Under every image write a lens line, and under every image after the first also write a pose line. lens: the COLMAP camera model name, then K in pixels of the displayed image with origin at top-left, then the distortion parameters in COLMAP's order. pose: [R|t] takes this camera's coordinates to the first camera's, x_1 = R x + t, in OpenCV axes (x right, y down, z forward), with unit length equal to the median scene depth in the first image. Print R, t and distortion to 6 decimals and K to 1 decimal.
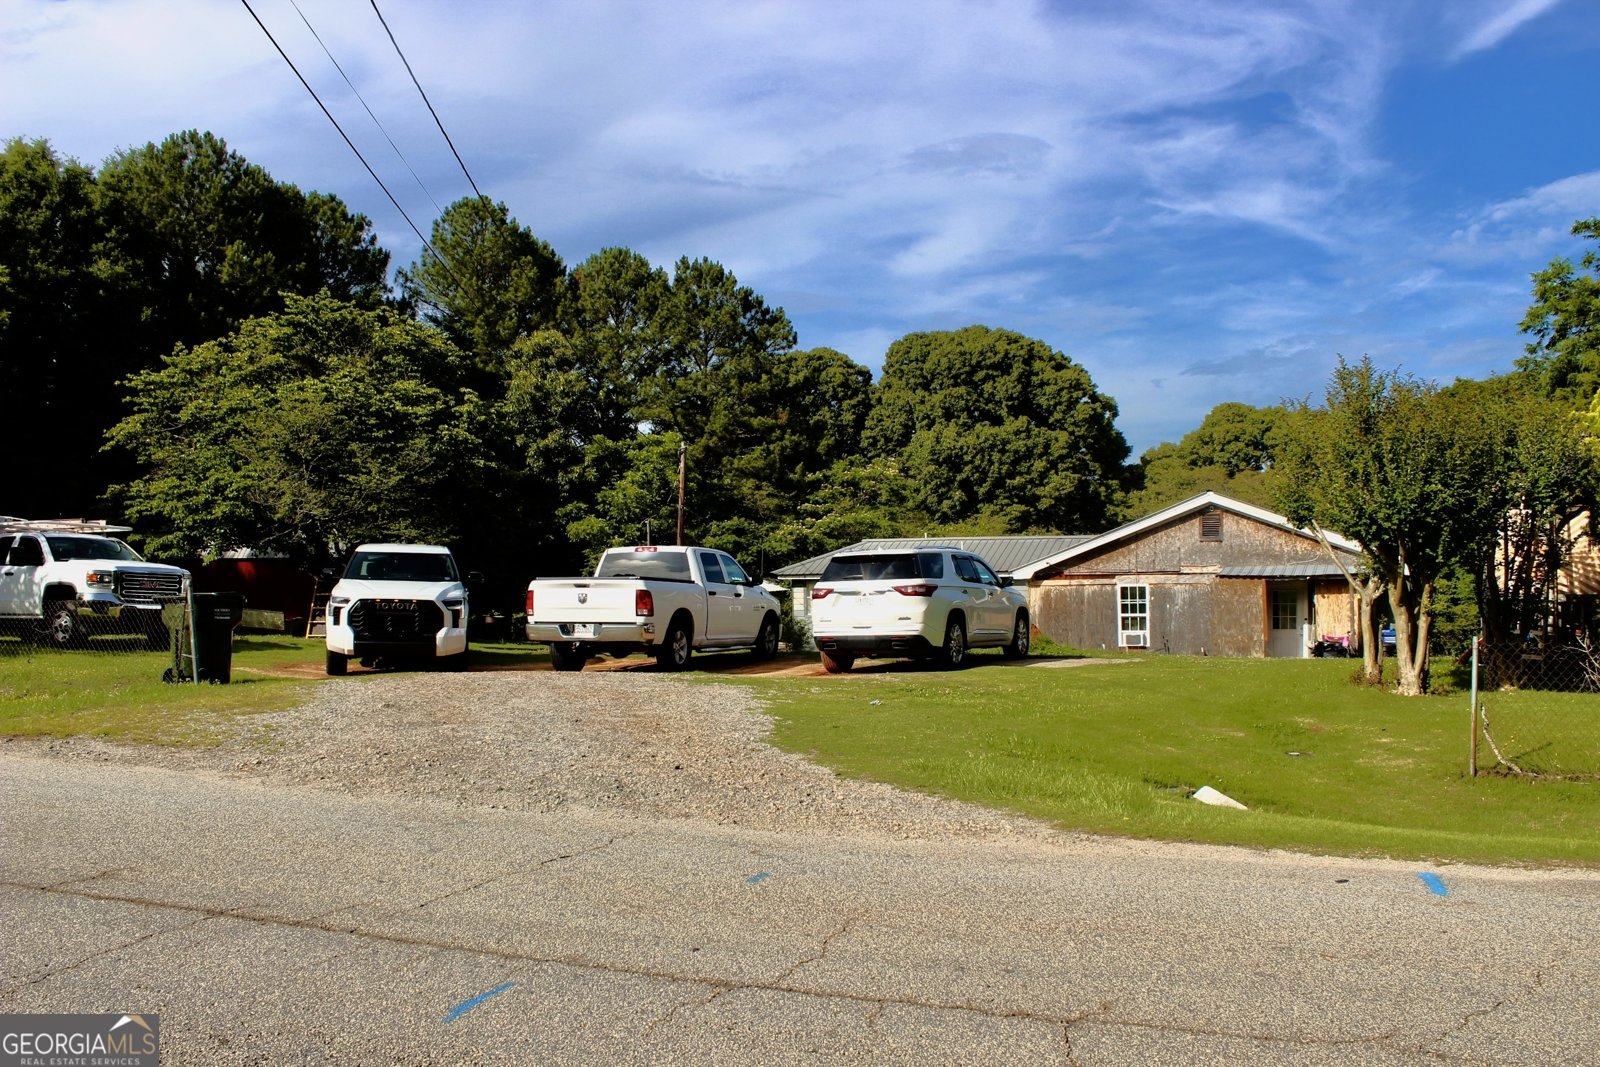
lens RADIAL K [[1332.8, 0, 793.6], [0, 1332.8, 545.8], [0, 0, 1]] dist [-0.169726, 0.150781]
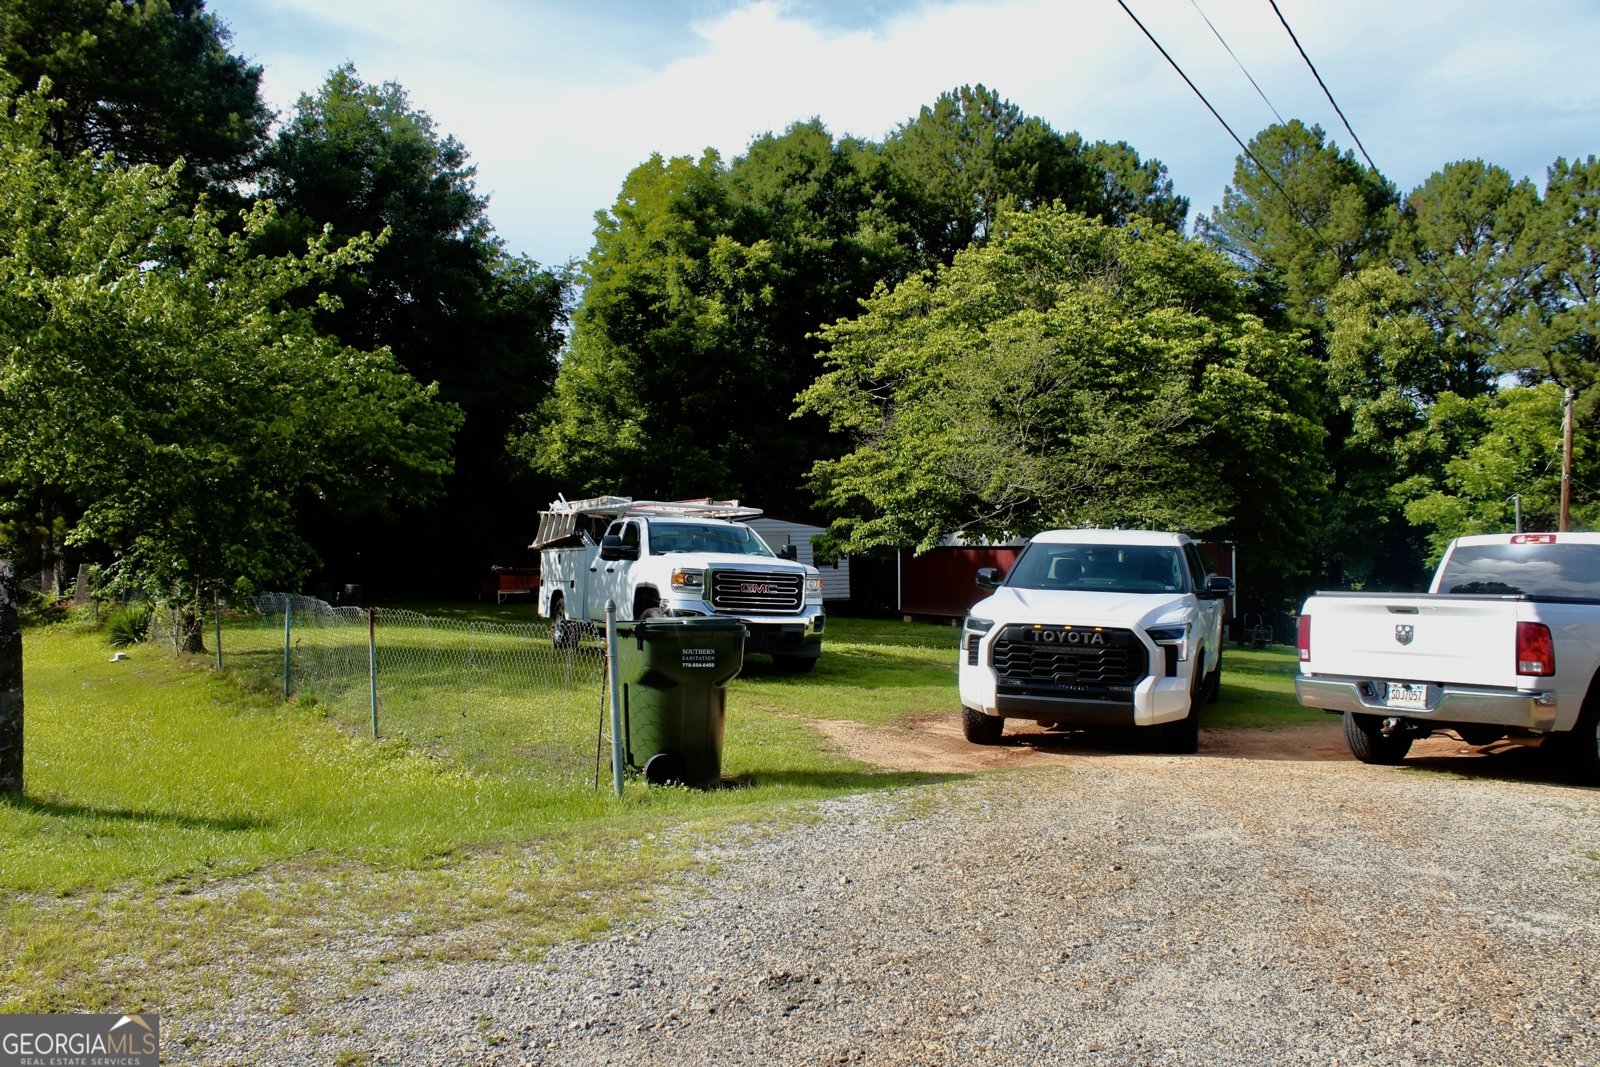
lens RADIAL K [[1332.8, 0, 793.6], [0, 1332.8, 545.8], [0, 0, 1]] dist [-0.169726, 0.150781]
pose [[0.815592, 0.002872, -0.578620, -0.018297], [0.004140, 0.999933, 0.010799, -0.000505], [0.578613, -0.011203, 0.815526, 0.134046]]
